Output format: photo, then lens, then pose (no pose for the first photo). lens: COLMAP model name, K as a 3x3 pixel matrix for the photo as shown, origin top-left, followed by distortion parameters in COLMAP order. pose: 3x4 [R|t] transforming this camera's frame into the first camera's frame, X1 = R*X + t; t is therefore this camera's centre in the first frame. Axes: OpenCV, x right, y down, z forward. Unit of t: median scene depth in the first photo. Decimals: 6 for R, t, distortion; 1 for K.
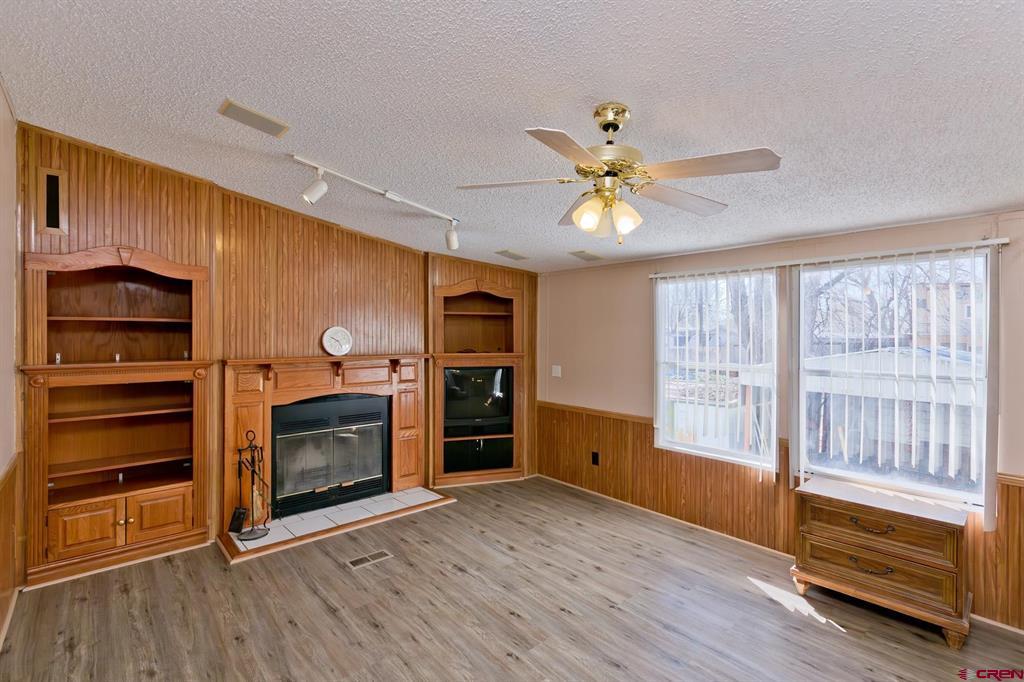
lens RADIAL K [[461.1, 0, 498.5], [0, 461.1, 335.0], [0, 0, 1]] dist [0.000039, -0.000406]
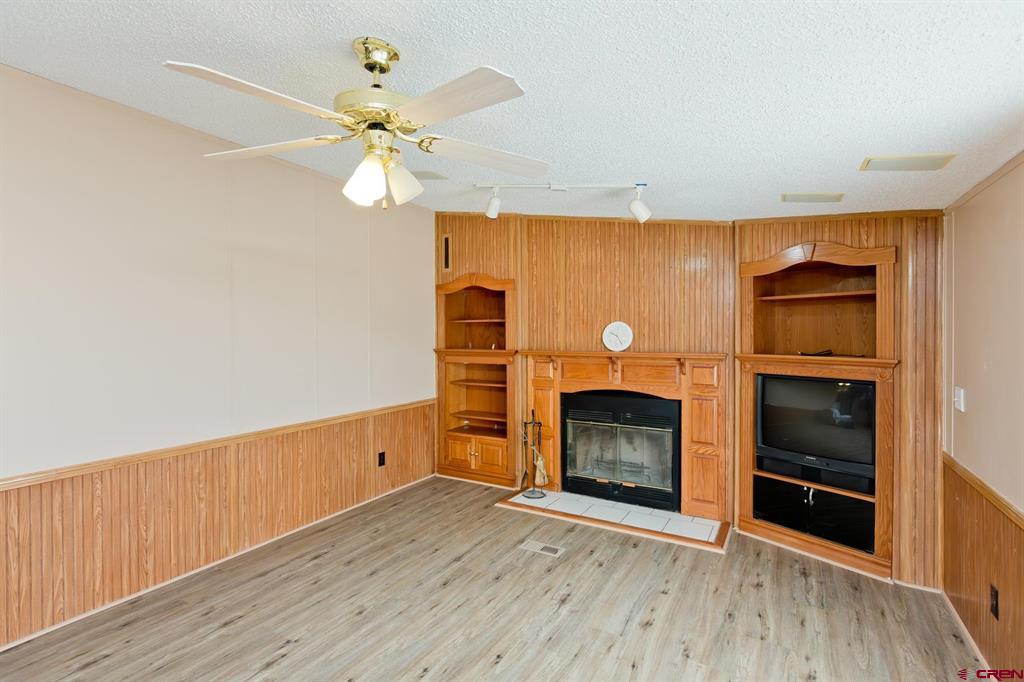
lens RADIAL K [[465.3, 0, 511.3], [0, 465.3, 332.8], [0, 0, 1]] dist [-0.014279, 0.000099]
pose [[0.344081, -0.002238, -0.938937, 0.588505], [0.004768, 0.999988, -0.000636, 0.006212], [0.938928, -0.004258, 0.344087, 0.514295]]
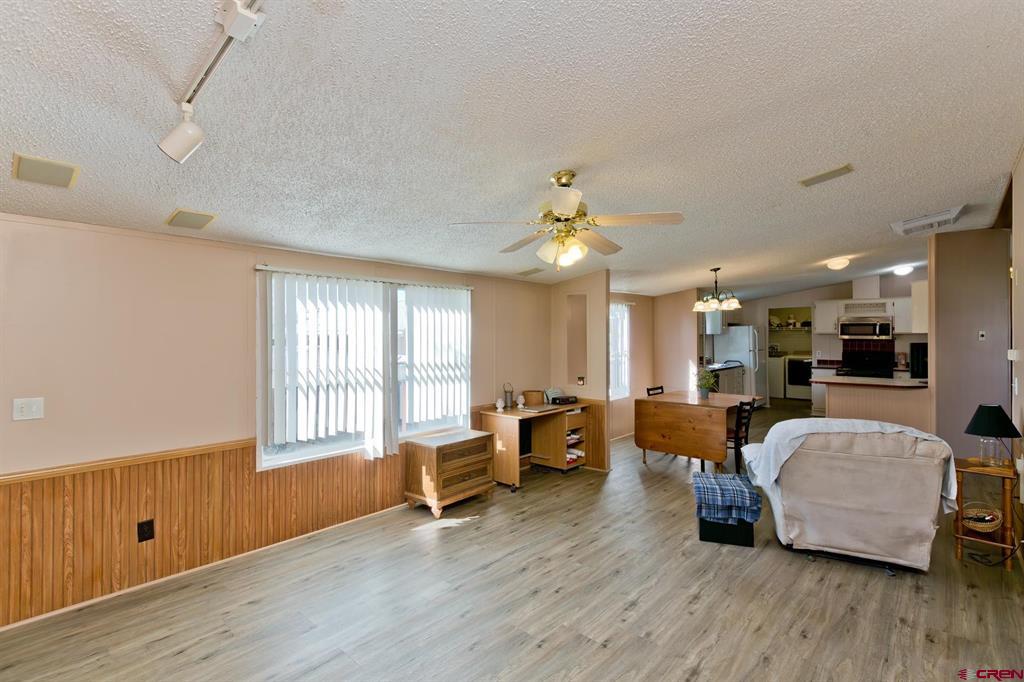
lens RADIAL K [[467.8, 0, 505.6], [0, 467.8, 336.2], [0, 0, 1]] dist [0.004227, -0.000395]
pose [[-0.101033, -0.001464, 0.994882, -0.621371], [0.000756, 0.999999, 0.001548, -0.003399], [-0.994883, 0.000909, -0.101032, 0.721839]]
